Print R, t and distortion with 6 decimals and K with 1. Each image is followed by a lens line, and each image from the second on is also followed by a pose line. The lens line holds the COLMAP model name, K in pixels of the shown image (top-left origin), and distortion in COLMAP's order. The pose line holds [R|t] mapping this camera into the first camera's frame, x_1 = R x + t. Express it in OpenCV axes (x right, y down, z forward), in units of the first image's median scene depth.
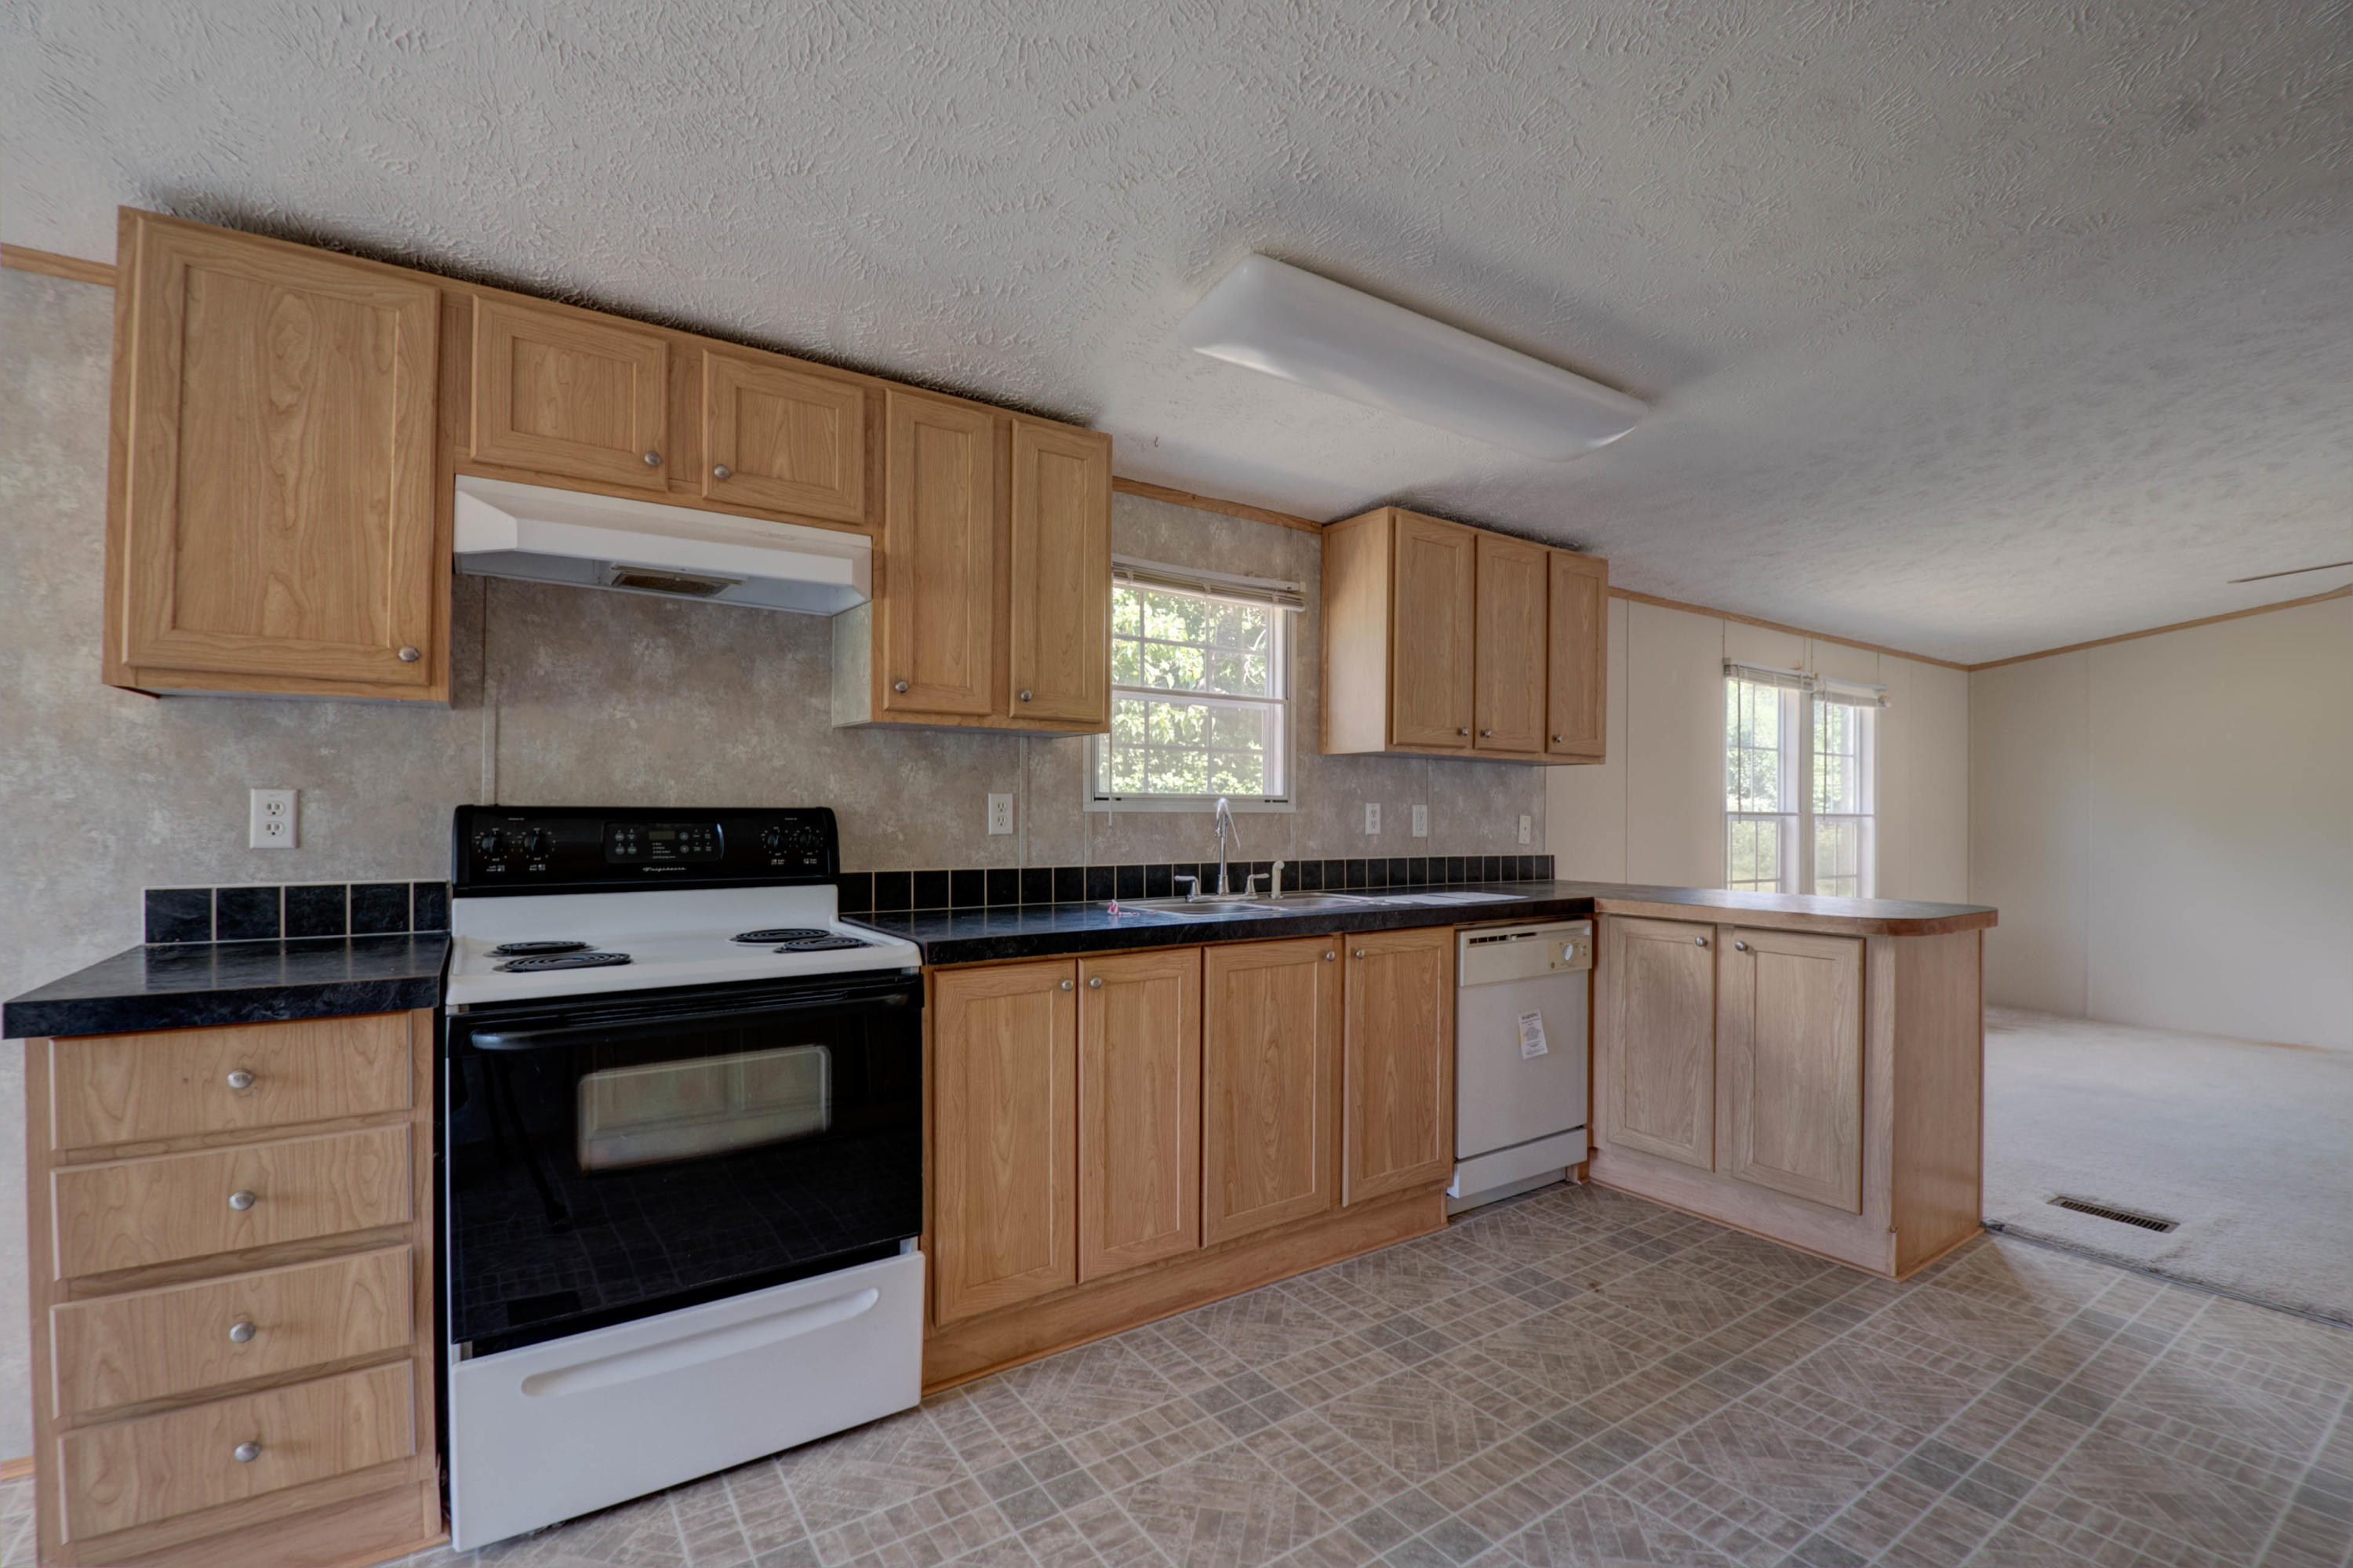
lens RADIAL K [[1025.3, 0, 1184.3], [0, 1025.3, 806.0], [0, 0, 1]] dist [-0.005791, -0.002114]
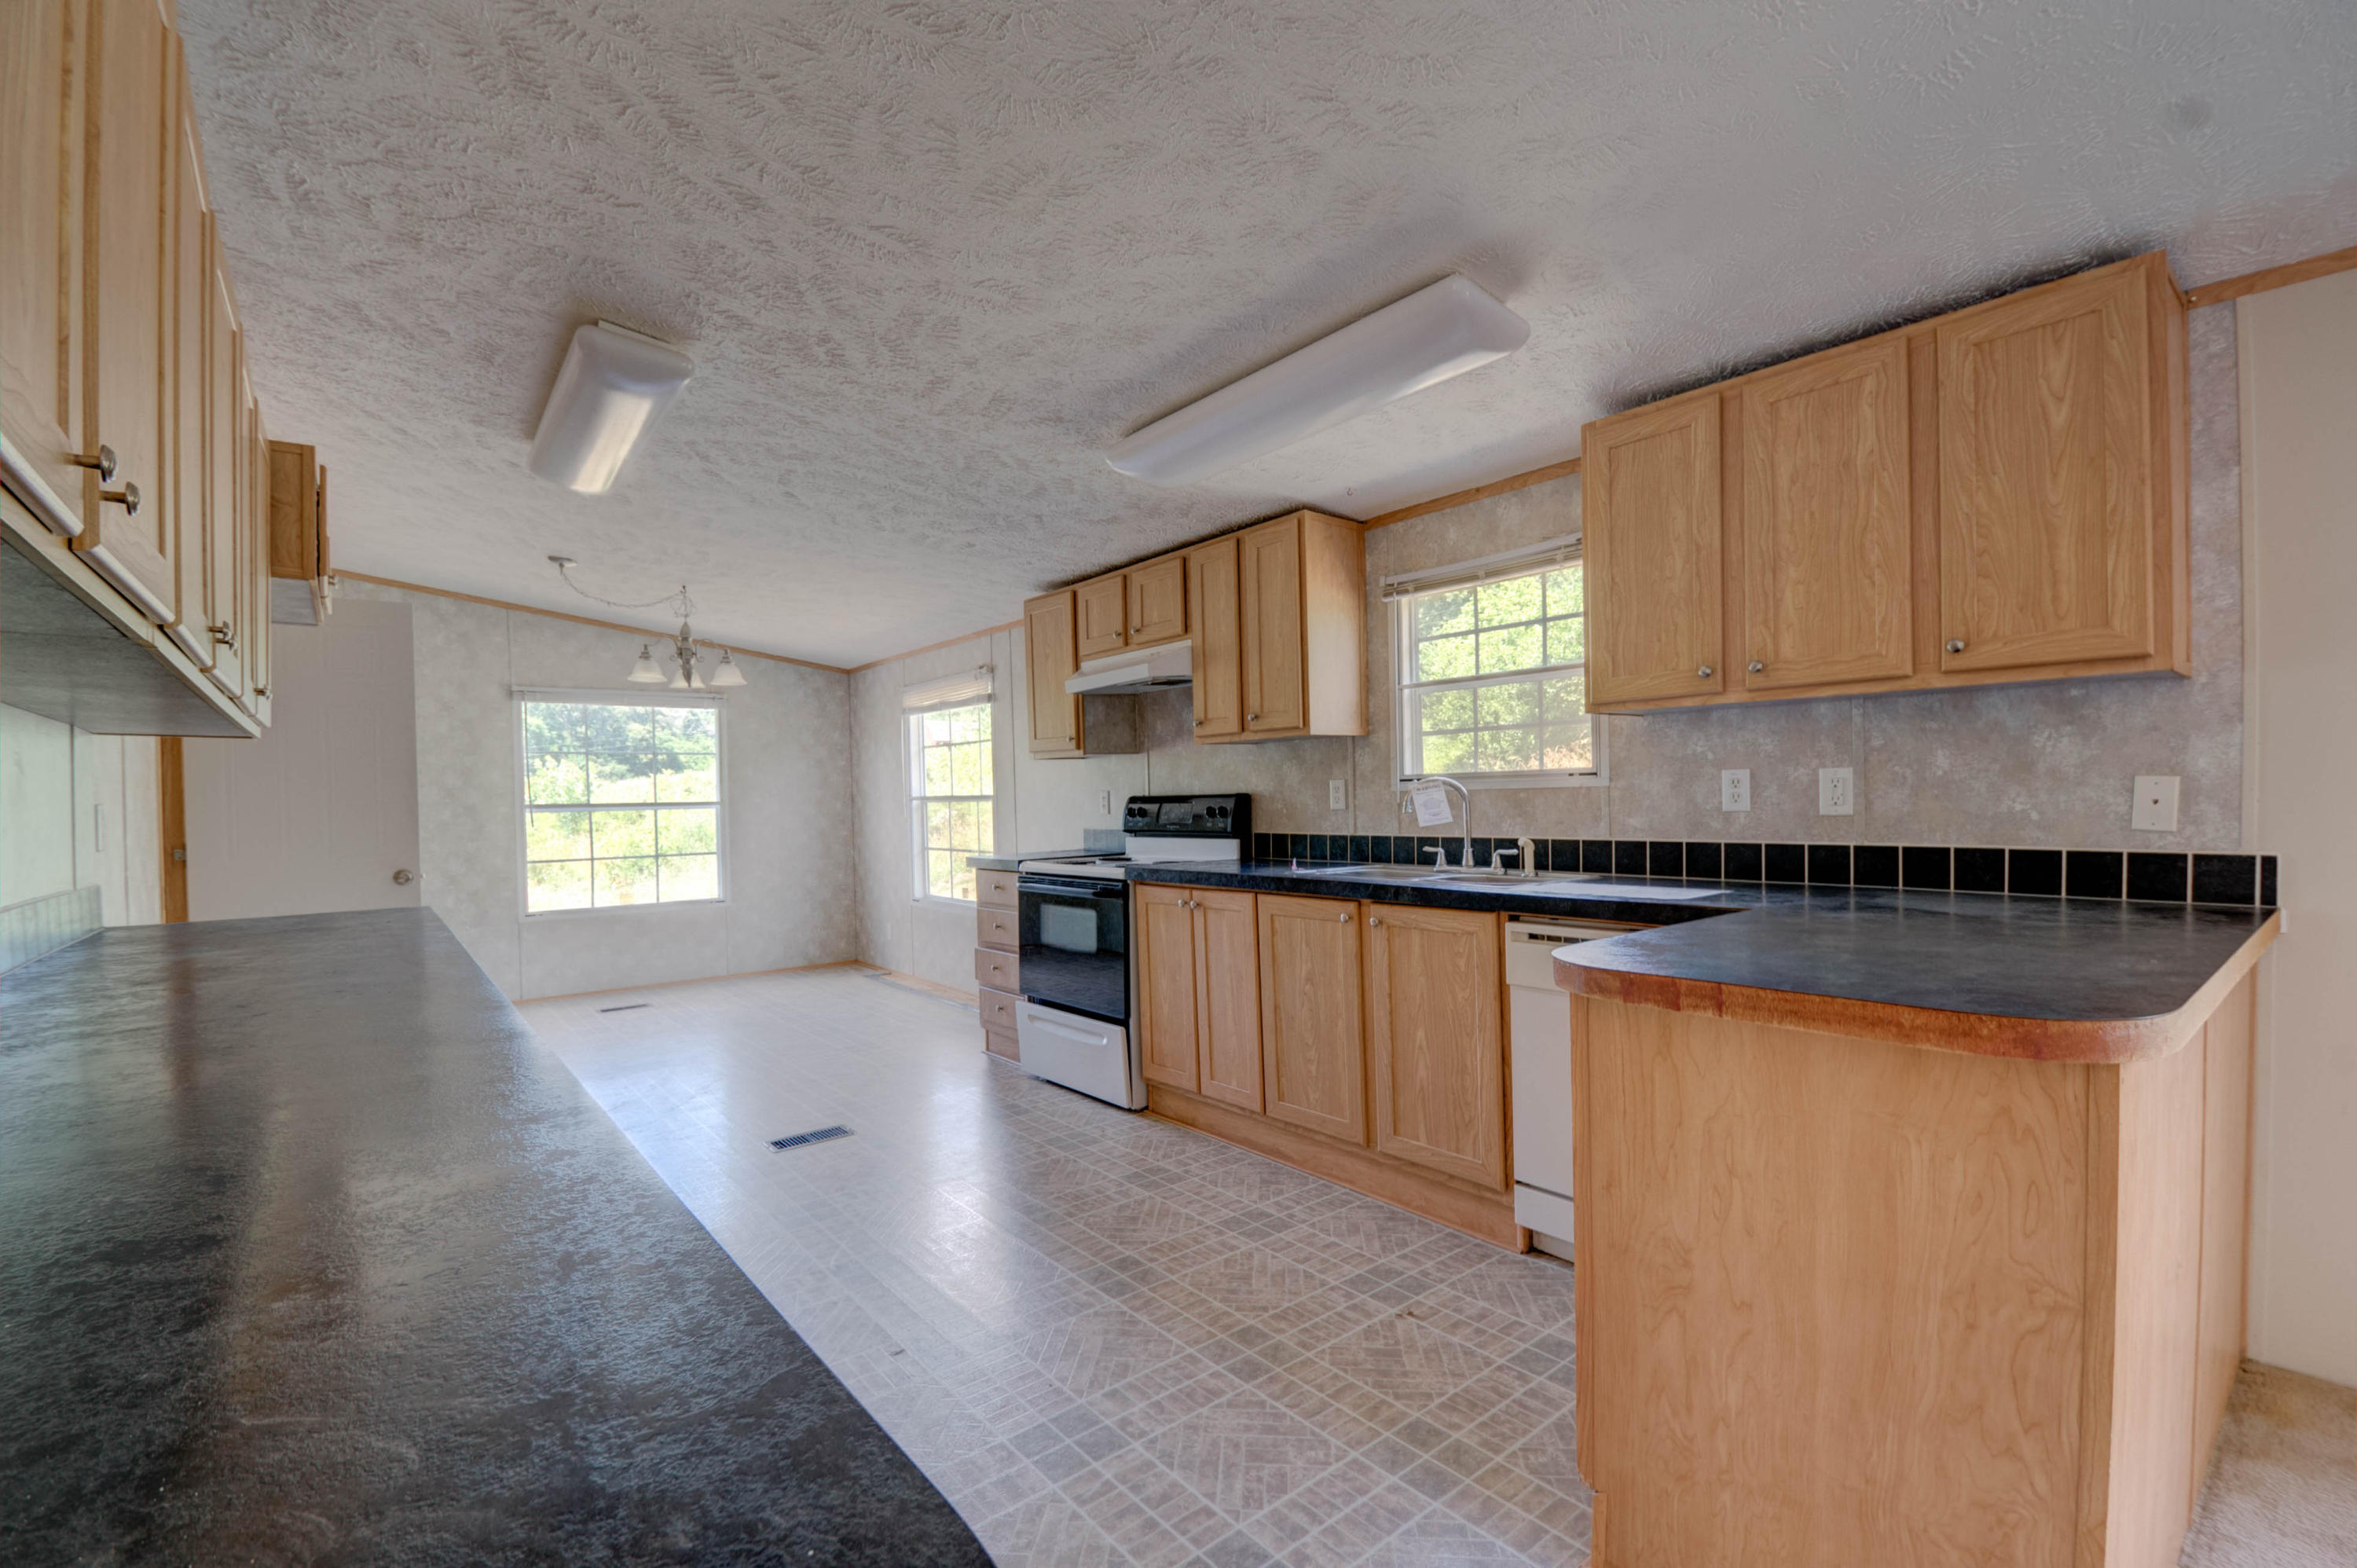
lens RADIAL K [[1027.0, 0, 1177.5], [0, 1027.0, 804.4], [0, 0, 1]] dist [-0.005791, -0.002114]
pose [[0.085870, 0.002453, -0.996303, 1.166613], [0.034576, 0.999387, 0.005441, 0.005899], [0.995706, -0.034915, 0.085733, 0.665875]]
